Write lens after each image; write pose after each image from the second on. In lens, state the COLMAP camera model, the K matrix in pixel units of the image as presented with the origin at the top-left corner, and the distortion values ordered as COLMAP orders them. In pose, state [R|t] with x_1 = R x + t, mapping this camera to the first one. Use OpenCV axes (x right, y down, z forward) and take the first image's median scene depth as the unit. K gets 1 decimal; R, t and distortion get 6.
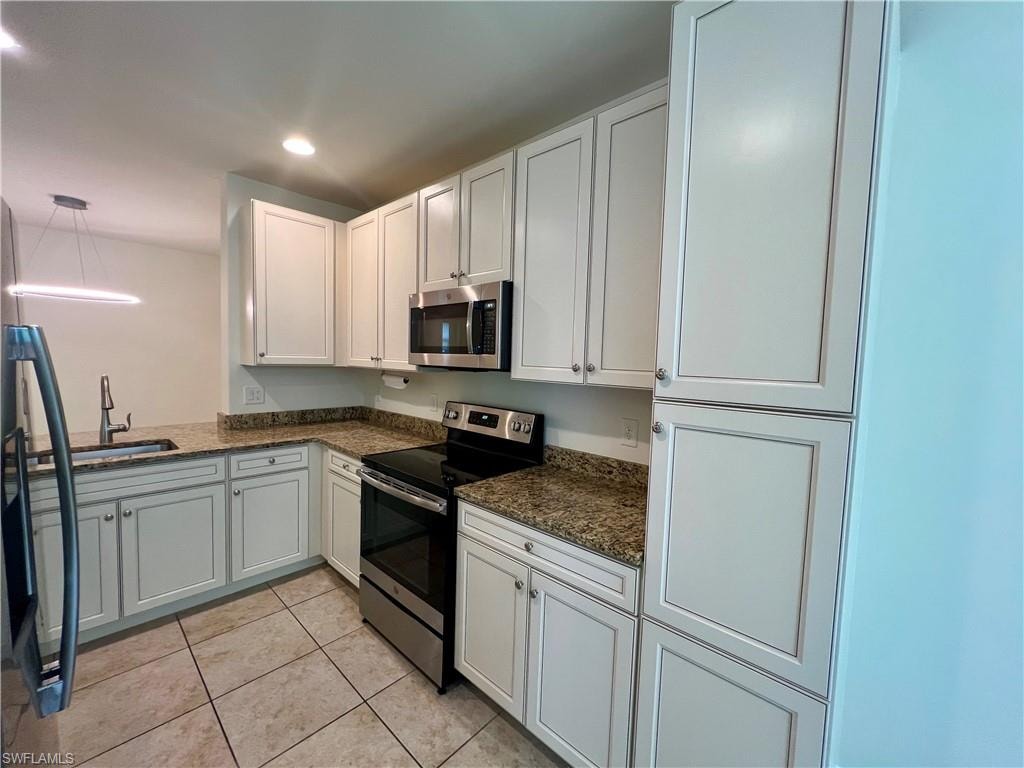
lens RADIAL K [[416.3, 0, 513.5], [0, 416.3, 385.2], [0, 0, 1]] dist [-0.003368, 0.001965]
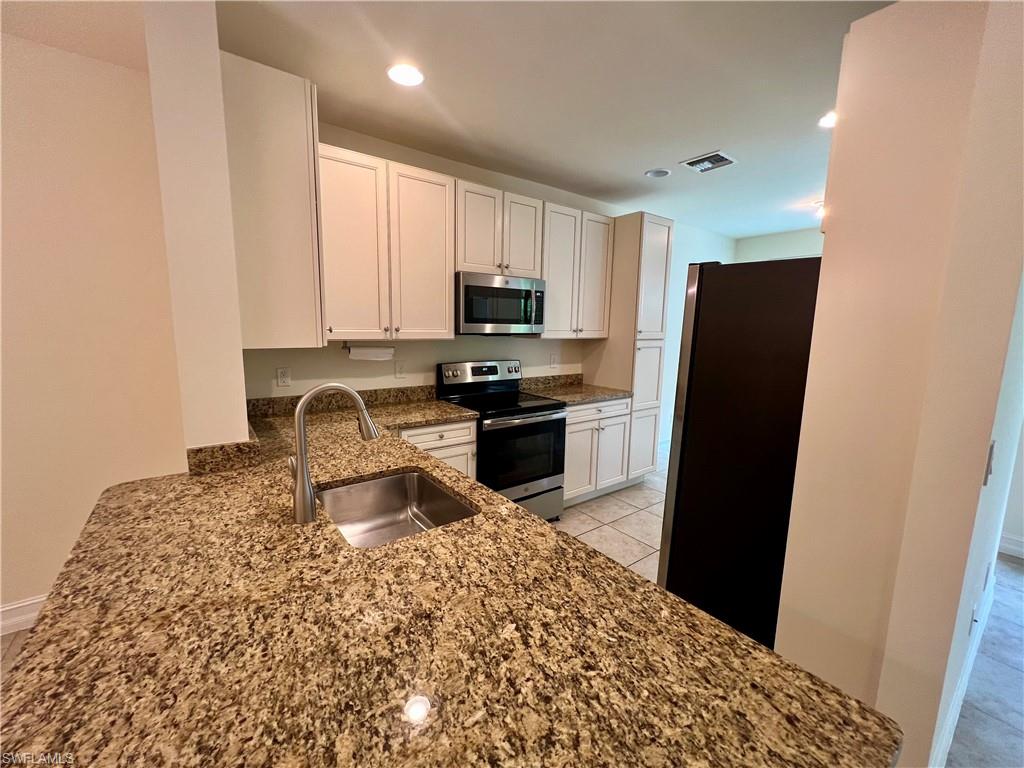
lens RADIAL K [[416.3, 0, 512.3], [0, 416.3, 385.7], [0, 0, 1]] dist [-0.003101, 0.000946]
pose [[0.175425, -0.171706, 0.969403, -1.379281], [0.051792, 0.984919, 0.165082, -0.090463], [-0.983129, 0.021248, 0.181673, 0.652782]]
